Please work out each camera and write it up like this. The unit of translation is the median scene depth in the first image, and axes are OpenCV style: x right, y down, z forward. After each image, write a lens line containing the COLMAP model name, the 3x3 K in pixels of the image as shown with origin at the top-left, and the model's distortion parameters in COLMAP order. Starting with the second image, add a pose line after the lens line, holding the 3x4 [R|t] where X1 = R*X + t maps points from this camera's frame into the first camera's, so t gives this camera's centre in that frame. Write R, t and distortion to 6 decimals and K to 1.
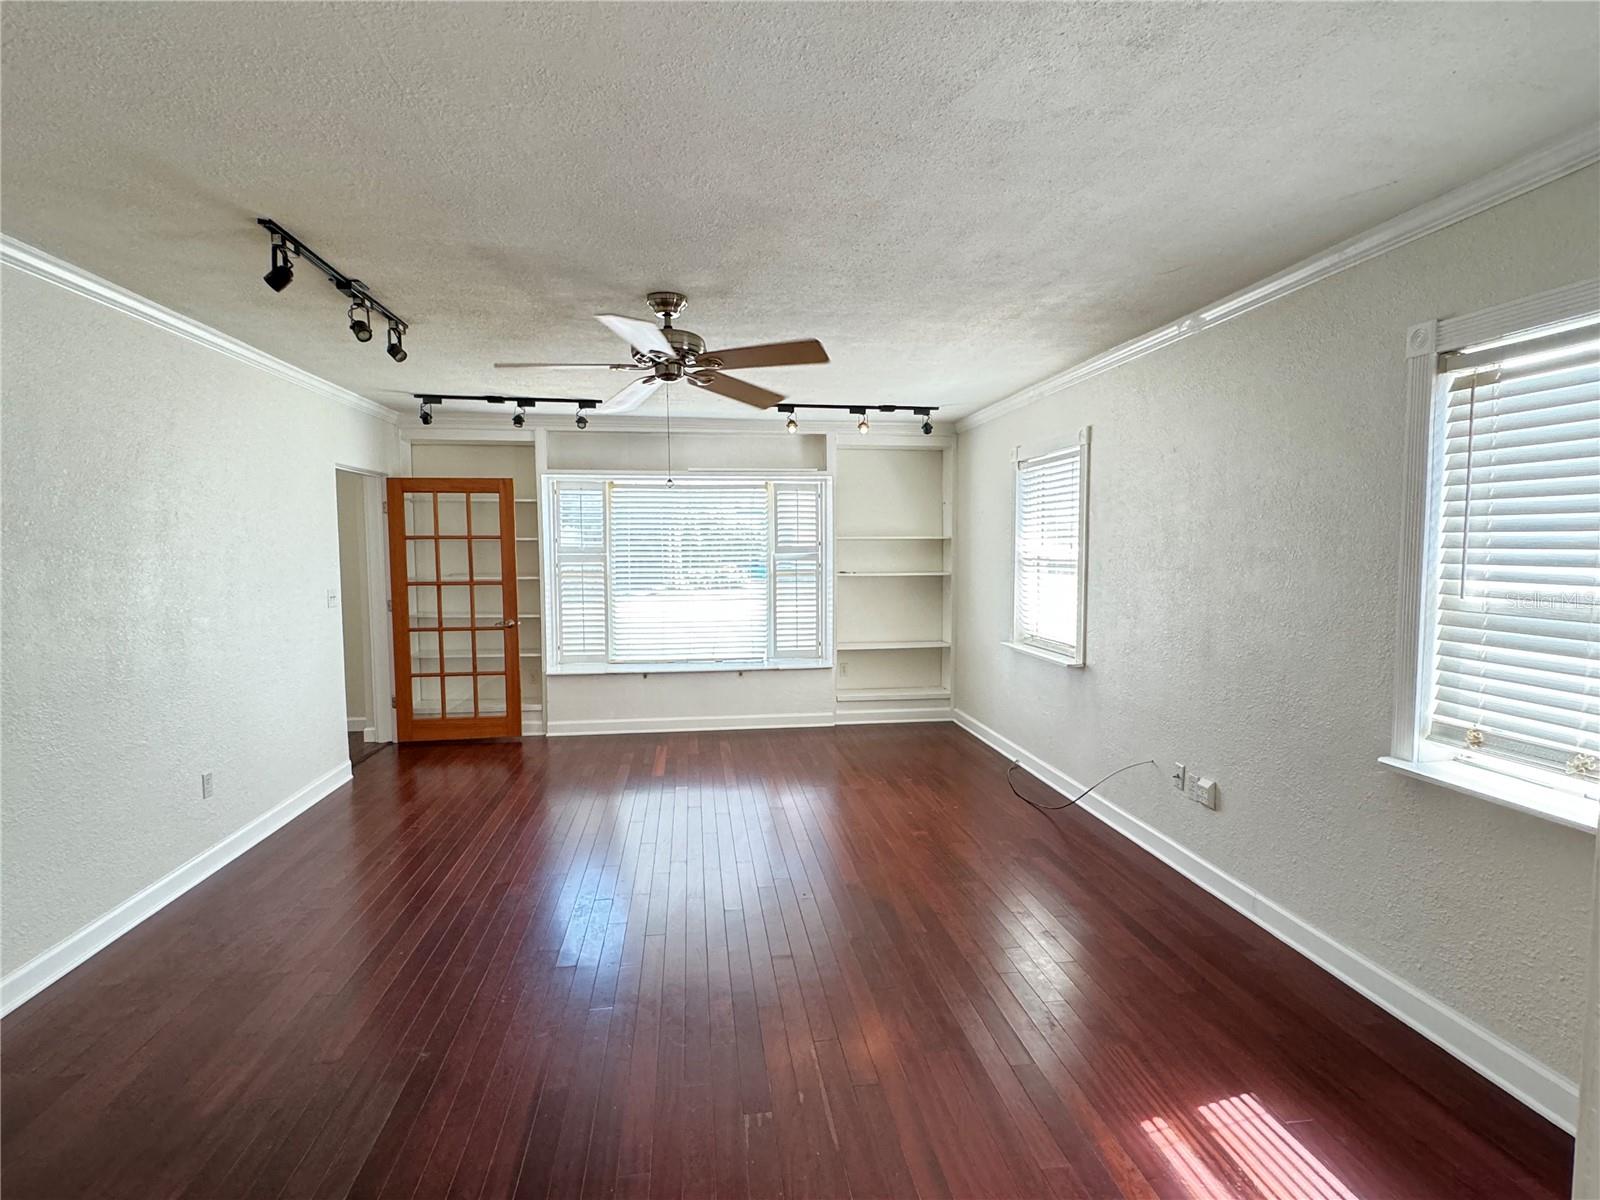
lens RADIAL K [[805.7, 0, 800.0], [0, 805.7, 600.0], [0, 0, 1]] dist [0.000666, -0.000495]
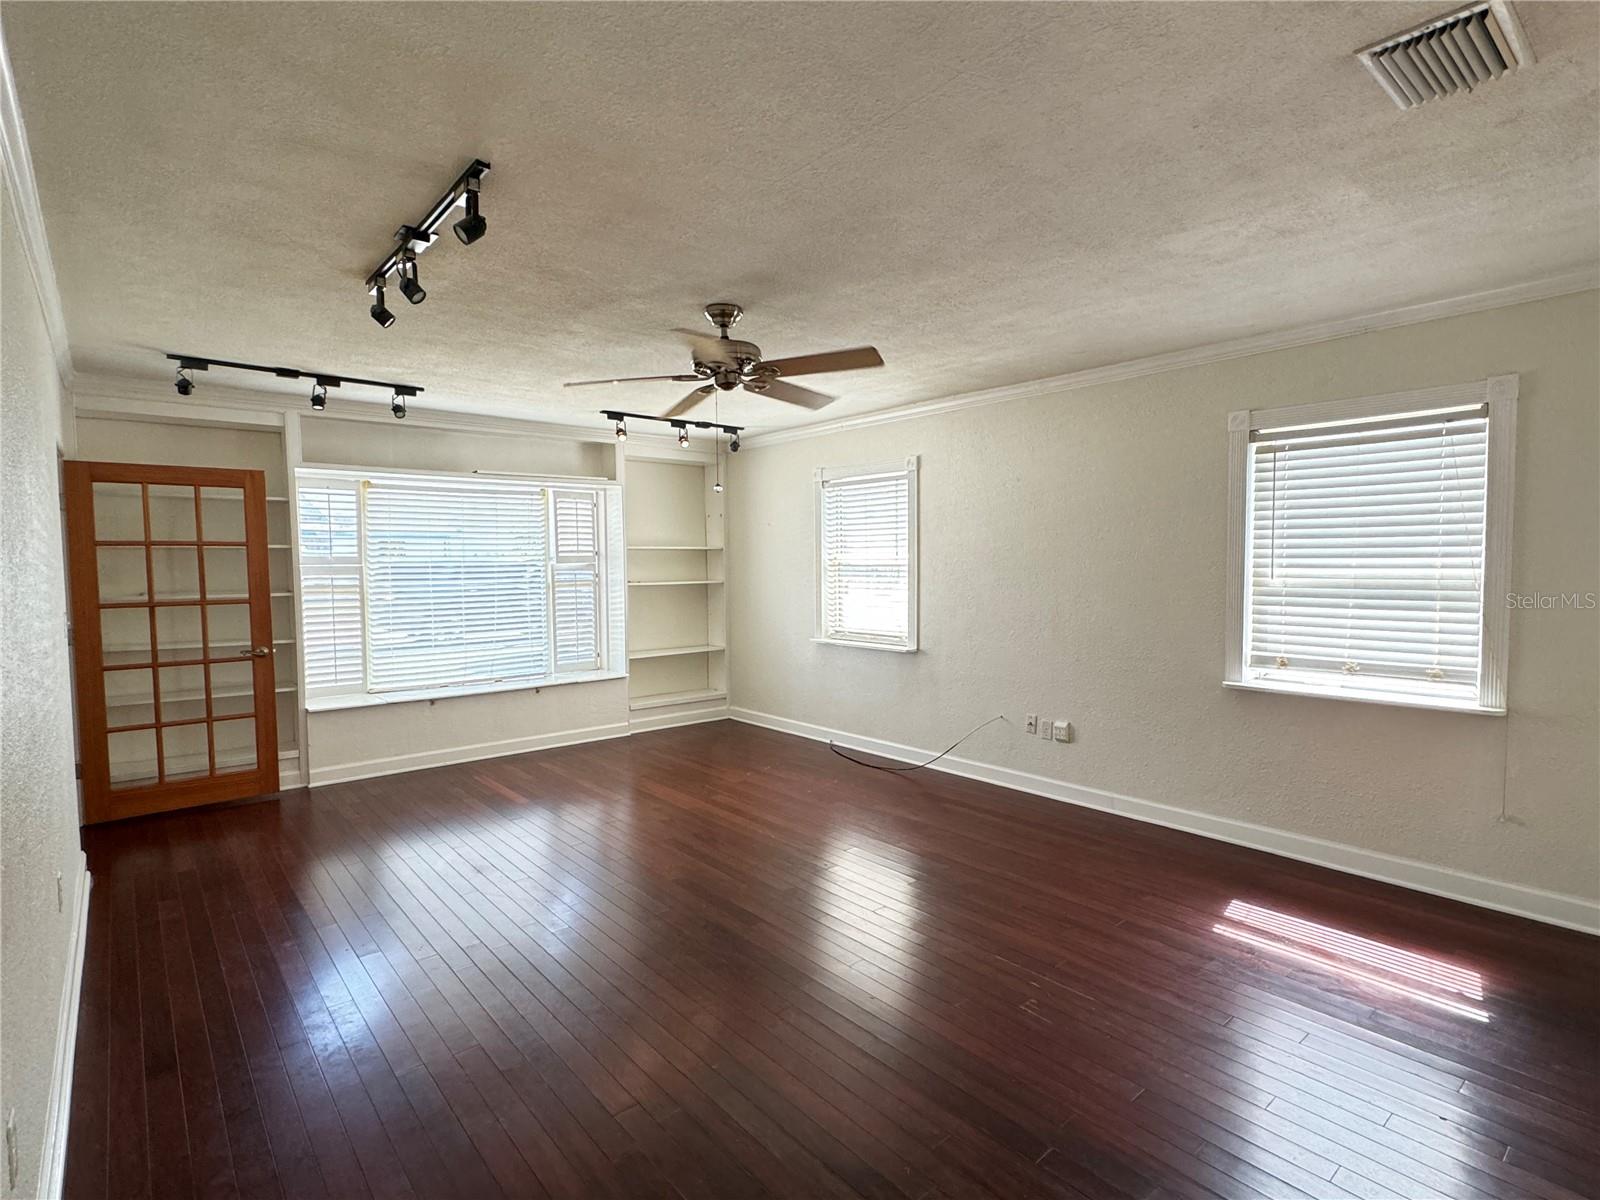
lens RADIAL K [[805.7, 0, 800.0], [0, 805.7, 600.0], [0, 0, 1]] dist [0.000666, -0.000495]
pose [[0.847304, -0.029275, 0.530301, -0.332209], [0.040102, 0.999156, -0.008918, 0.006368], [-0.529592, 0.028822, 0.847763, 0.039552]]
